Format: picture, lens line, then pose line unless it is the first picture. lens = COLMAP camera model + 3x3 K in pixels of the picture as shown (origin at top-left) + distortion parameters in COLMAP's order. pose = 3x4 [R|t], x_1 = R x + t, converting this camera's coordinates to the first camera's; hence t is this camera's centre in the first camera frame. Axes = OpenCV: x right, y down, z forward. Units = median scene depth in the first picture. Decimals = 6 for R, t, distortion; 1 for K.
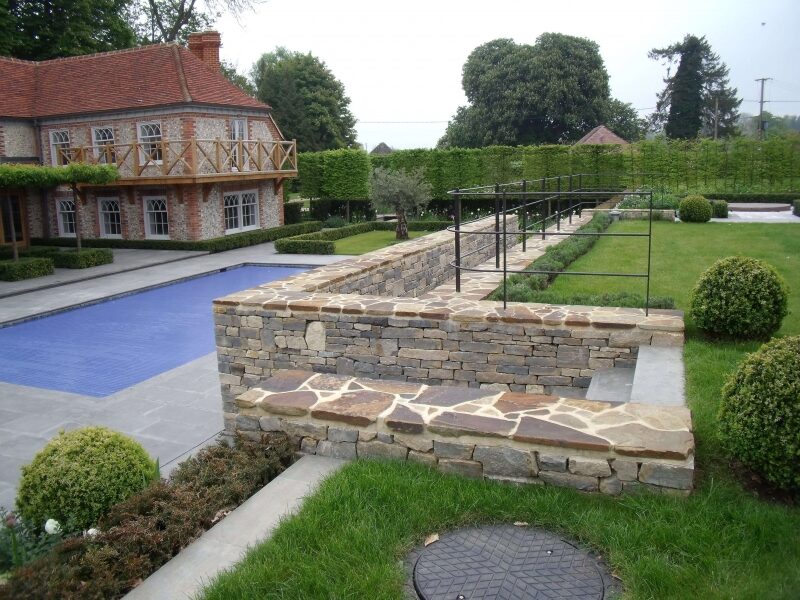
lens RADIAL K [[688.5, 0, 397.7], [0, 688.5, 290.2], [0, 0, 1]] dist [-0.204385, 0.204857]
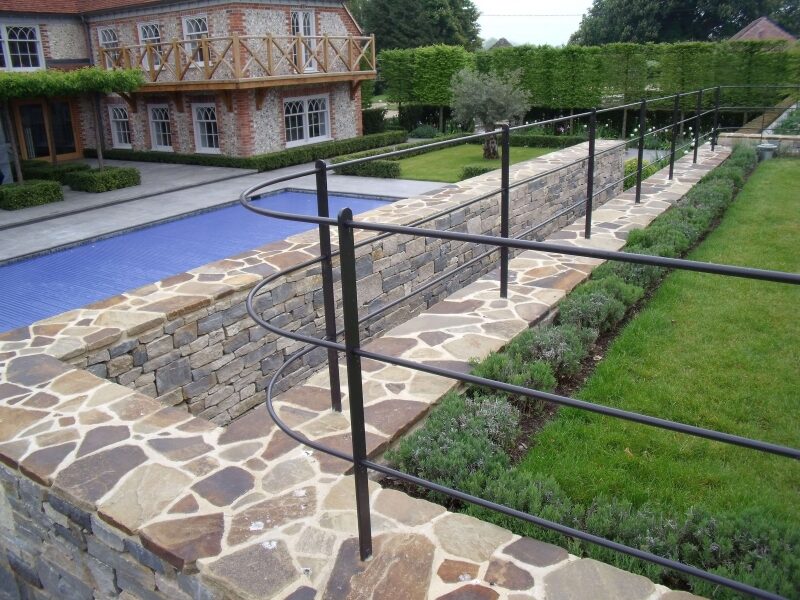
lens RADIAL K [[688.5, 0, 397.7], [0, 688.5, 290.2], [0, 0, 1]] dist [-0.204385, 0.204857]
pose [[0.981904, 0.054755, -0.181290, 0.050809], [-0.027670, 0.988497, 0.148689, -0.034653], [0.187346, -0.140982, 0.972124, 0.160443]]
